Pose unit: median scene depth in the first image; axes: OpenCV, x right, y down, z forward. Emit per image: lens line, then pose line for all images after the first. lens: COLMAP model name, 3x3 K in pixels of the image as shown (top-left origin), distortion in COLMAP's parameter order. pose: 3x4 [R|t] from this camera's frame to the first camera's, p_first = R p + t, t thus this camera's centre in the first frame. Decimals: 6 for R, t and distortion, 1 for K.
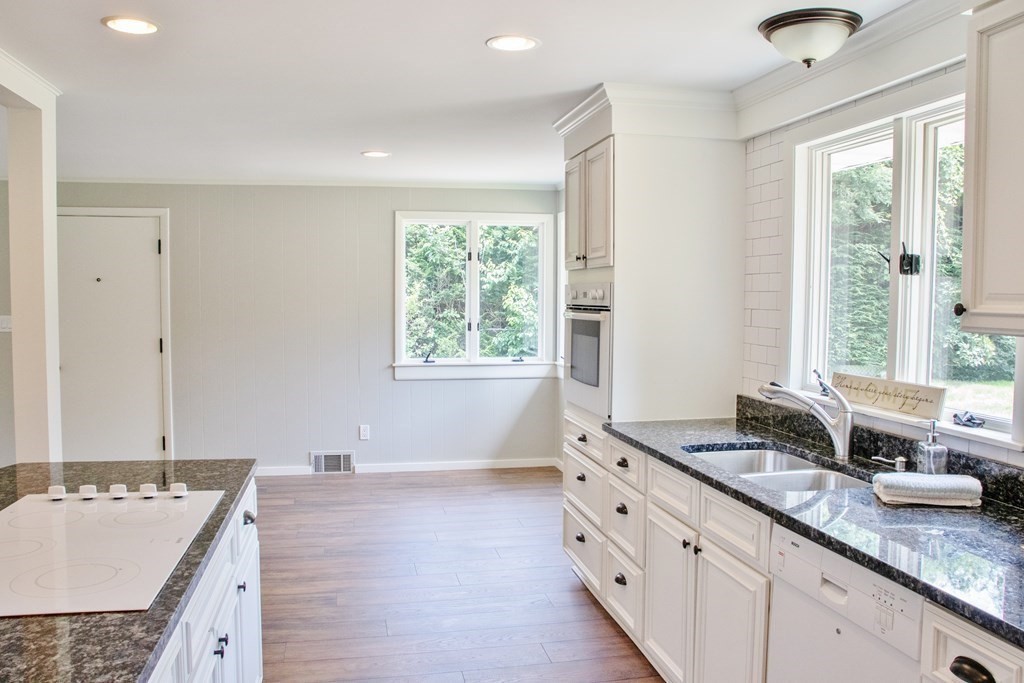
lens RADIAL K [[844.5, 0, 507.7], [0, 844.5, 345.0], [0, 0, 1]] dist [-0.131680, 0.021537]
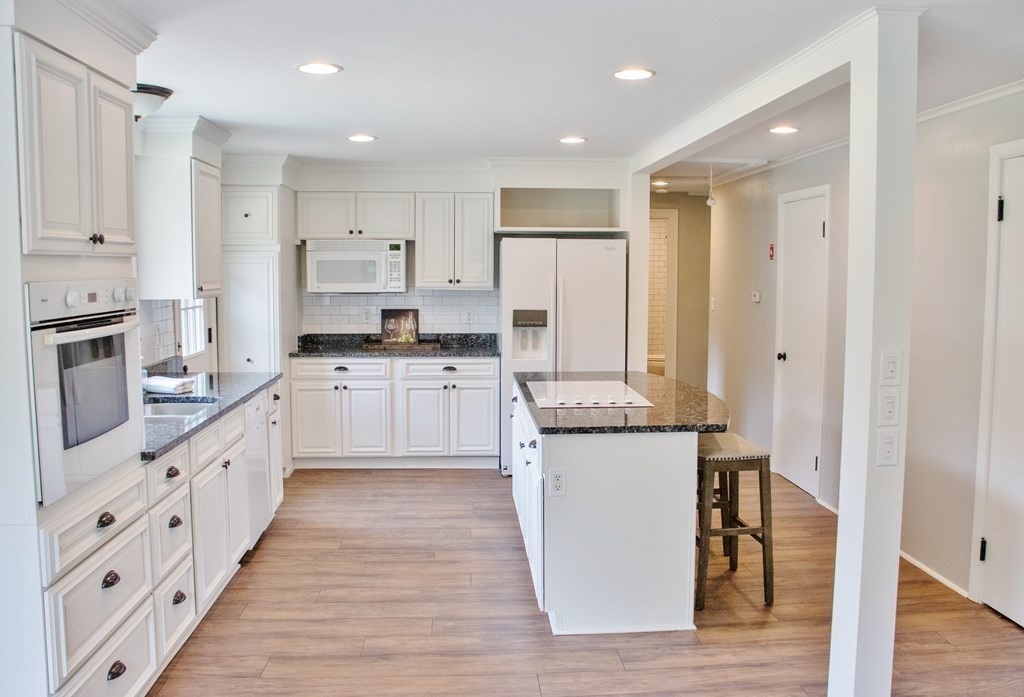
lens RADIAL K [[897.2, 0, 511.7], [0, 897.2, 348.7], [0, 0, 1]] dist [-0.101440, -0.001290]
pose [[-0.991363, -0.008900, 0.130846, -0.373209], [0.011169, 0.988341, 0.151846, -0.142660], [-0.130672, 0.151996, -0.979705, 1.945411]]
